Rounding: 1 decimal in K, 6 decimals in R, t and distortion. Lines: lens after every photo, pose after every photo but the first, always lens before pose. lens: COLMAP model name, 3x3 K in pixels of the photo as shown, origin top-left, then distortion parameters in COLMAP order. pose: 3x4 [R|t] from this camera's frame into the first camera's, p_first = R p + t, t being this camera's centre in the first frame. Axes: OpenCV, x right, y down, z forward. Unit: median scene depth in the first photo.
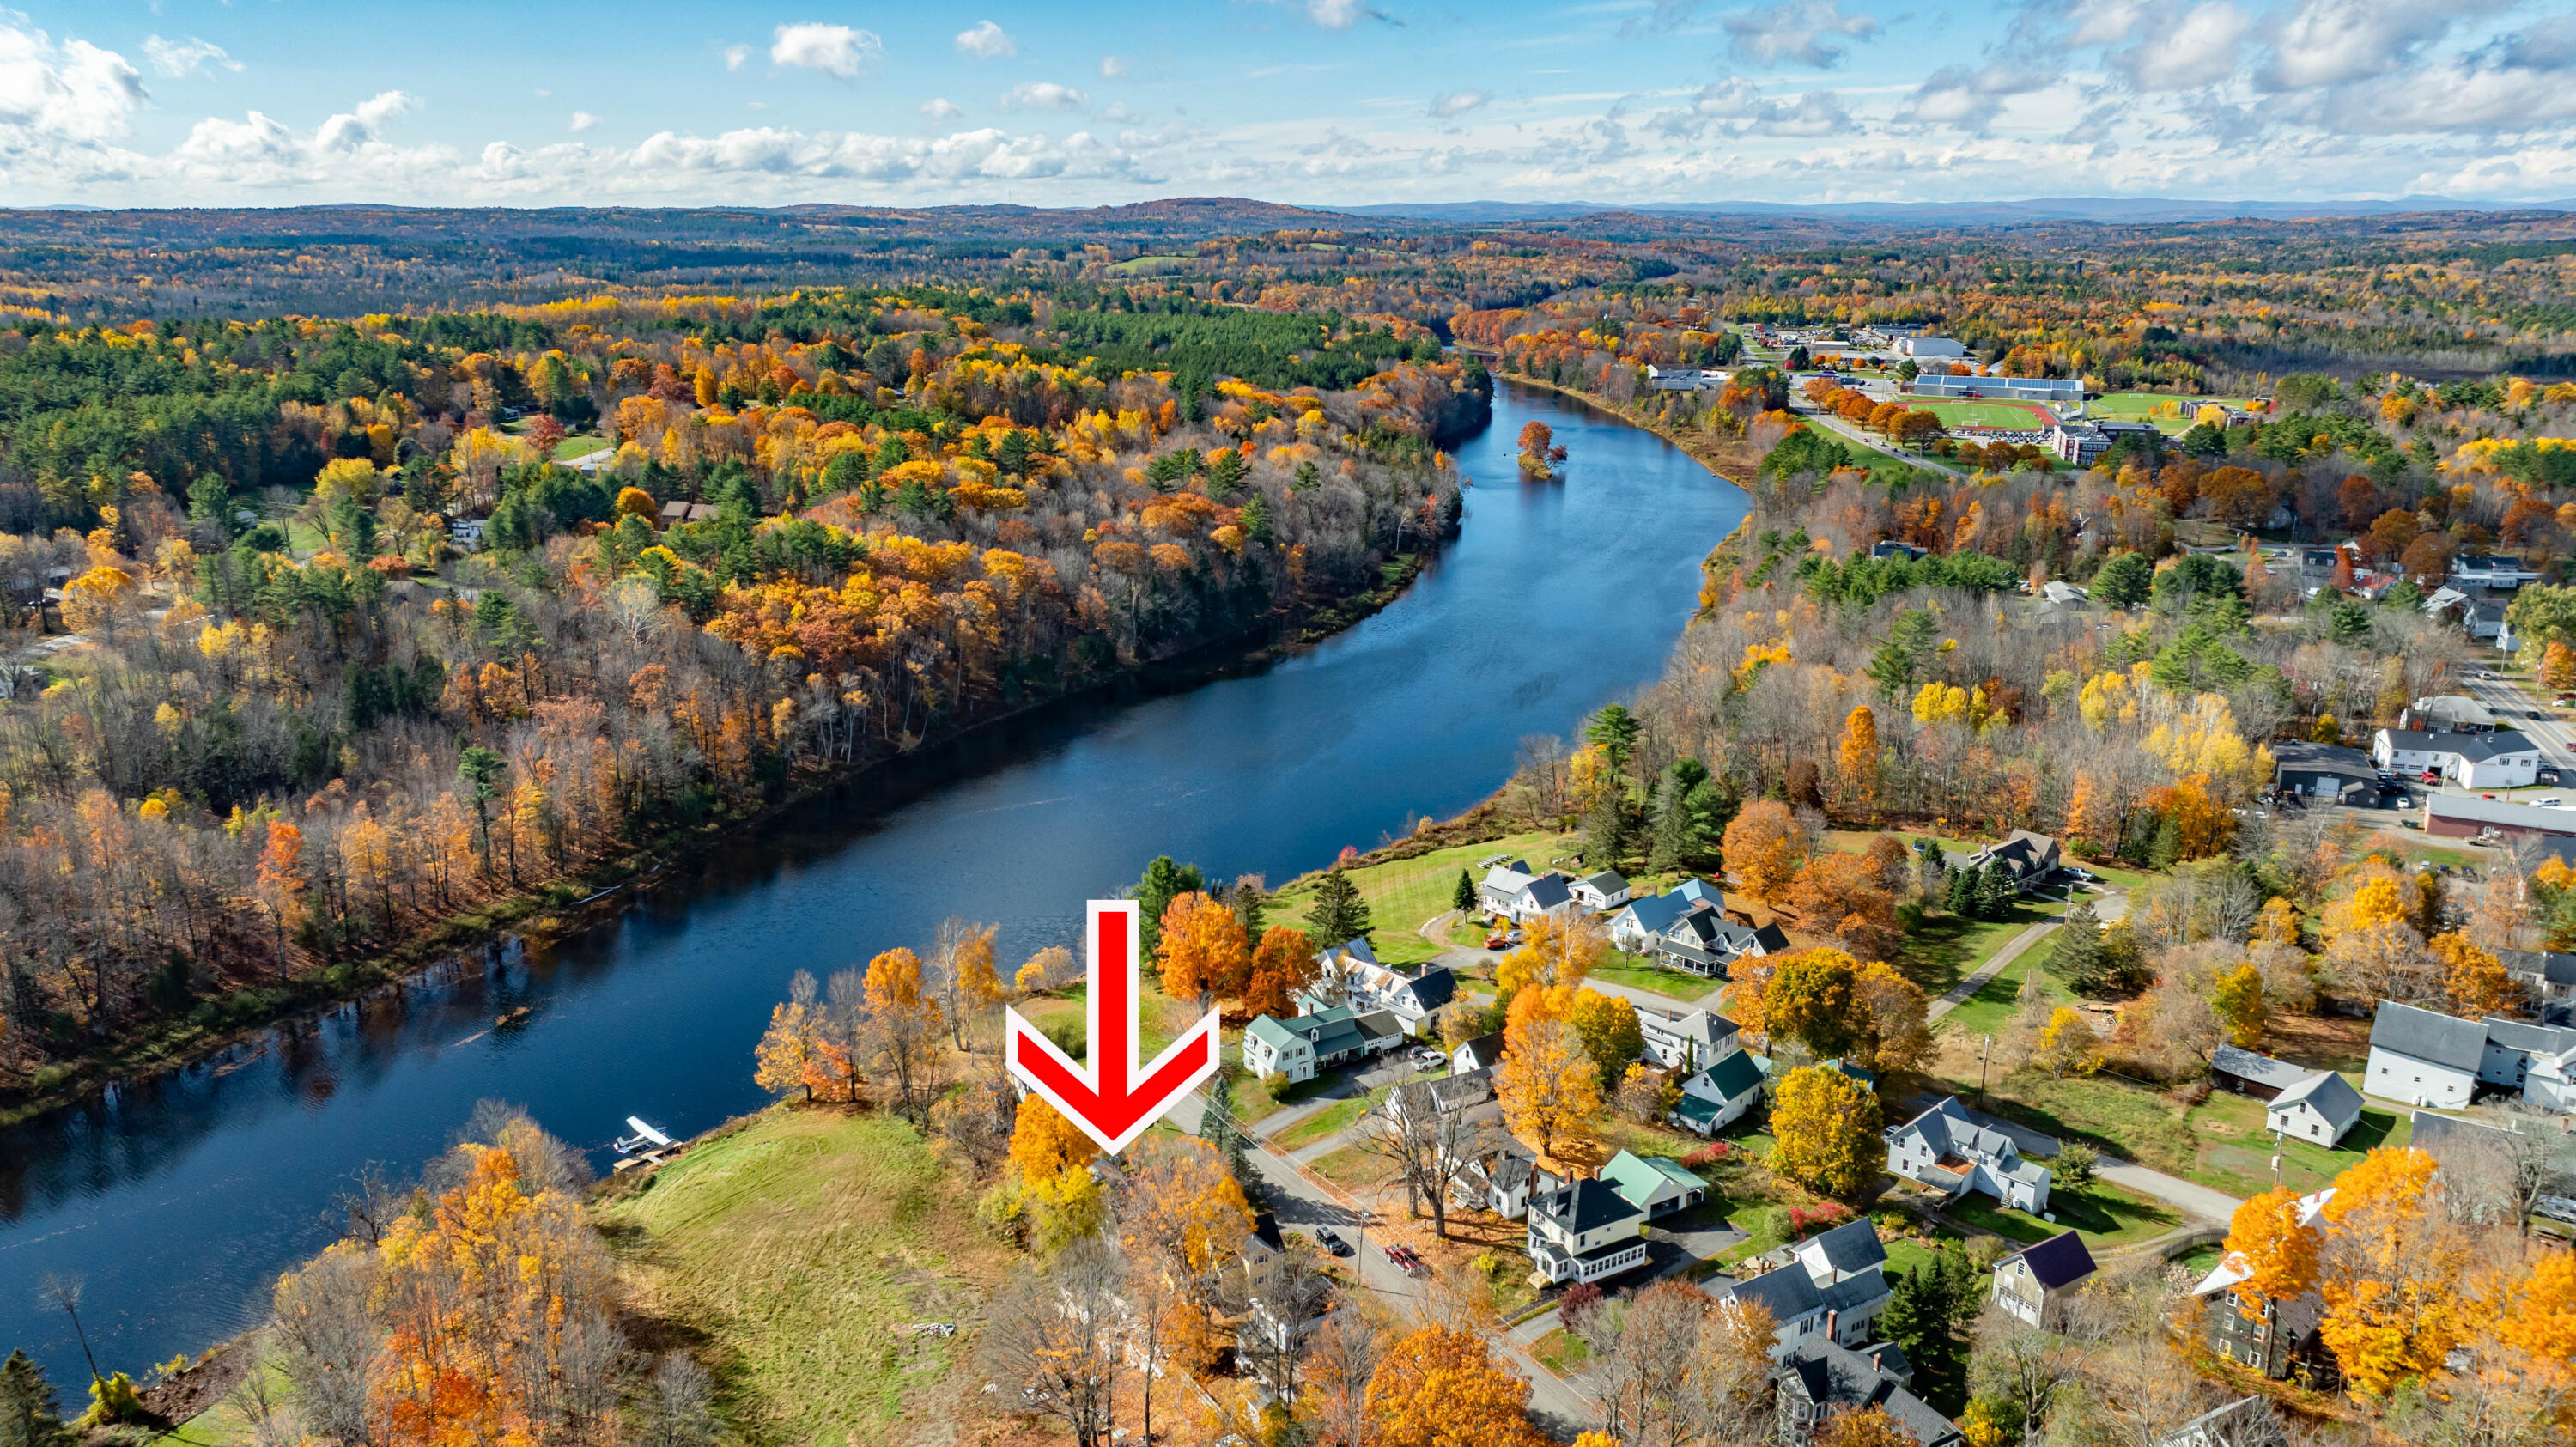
lens RADIAL K [[1863.3, 0, 1288.0], [0, 1863.3, 723.5], [0, 0, 1]] dist [-0.027326, 0.003268]
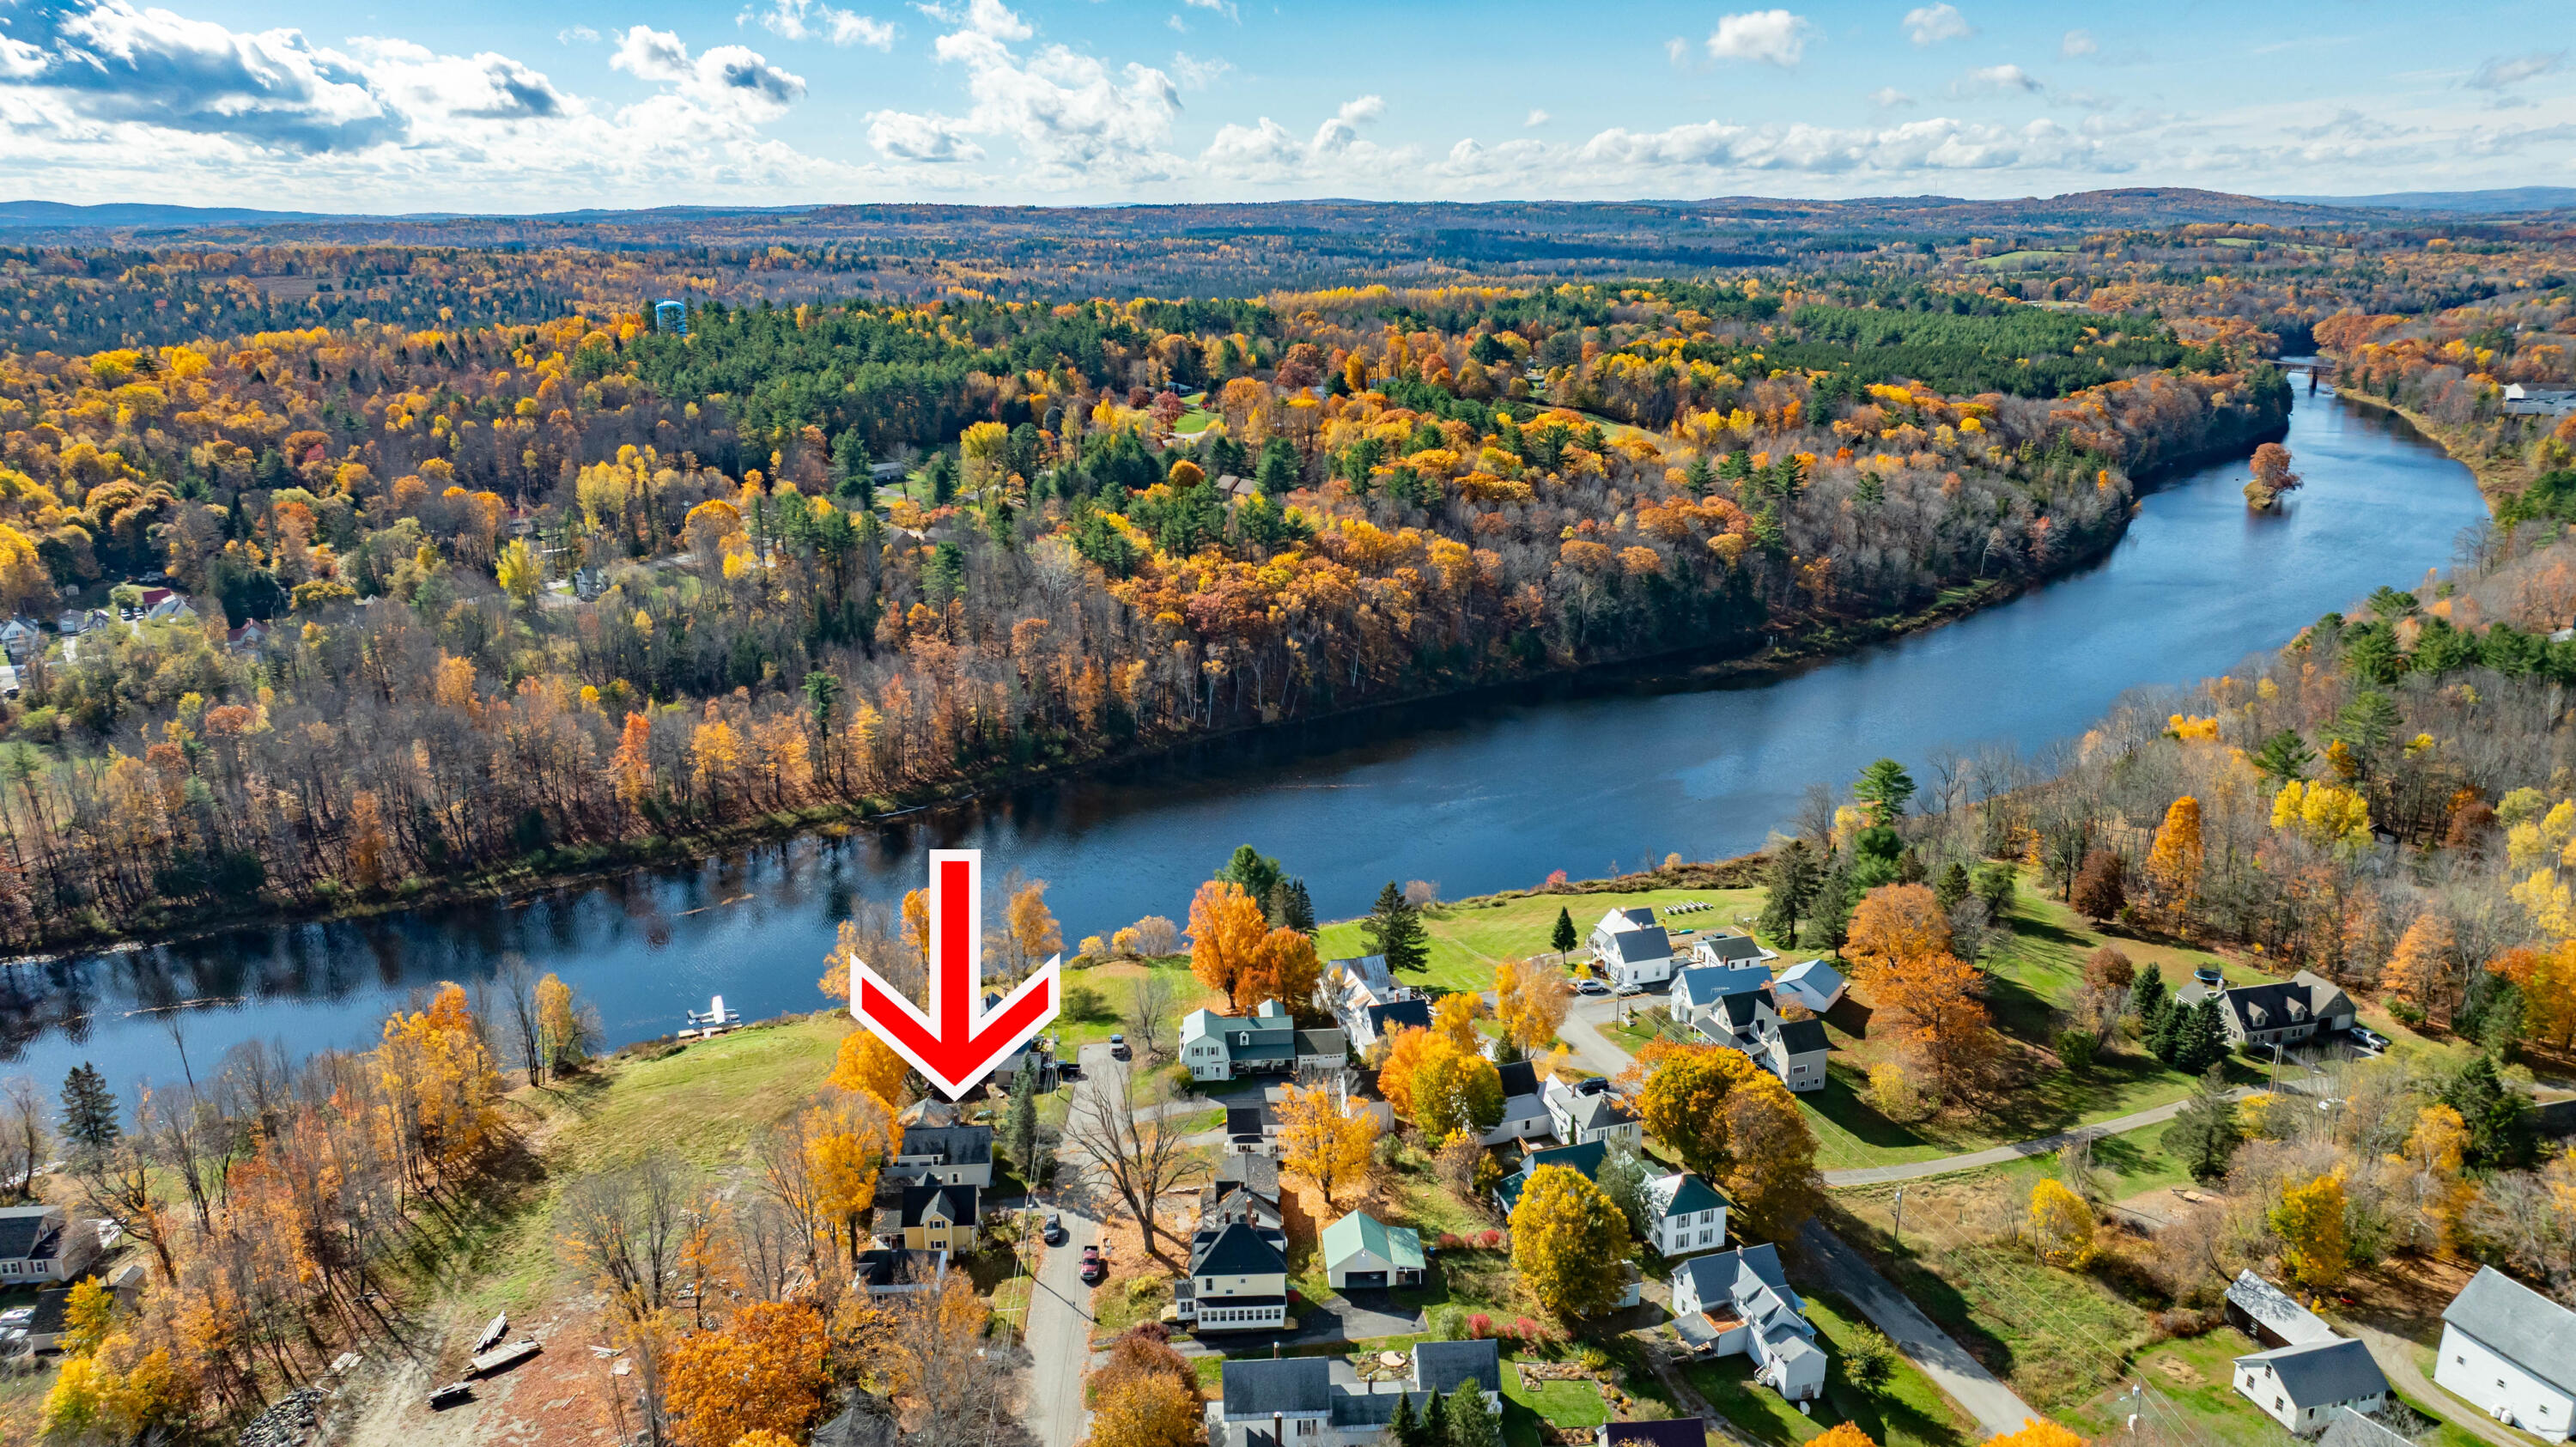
lens RADIAL K [[1839.4, 0, 1288.0], [0, 1839.4, 723.5], [0, 0, 1]] dist [0.000171, -0.061543]
pose [[0.888158, 0.115007, -0.444913, 0.246919], [-0.112028, 0.993154, 0.033087, -0.018794], [0.445673, 0.020456, 0.894962, 0.069630]]
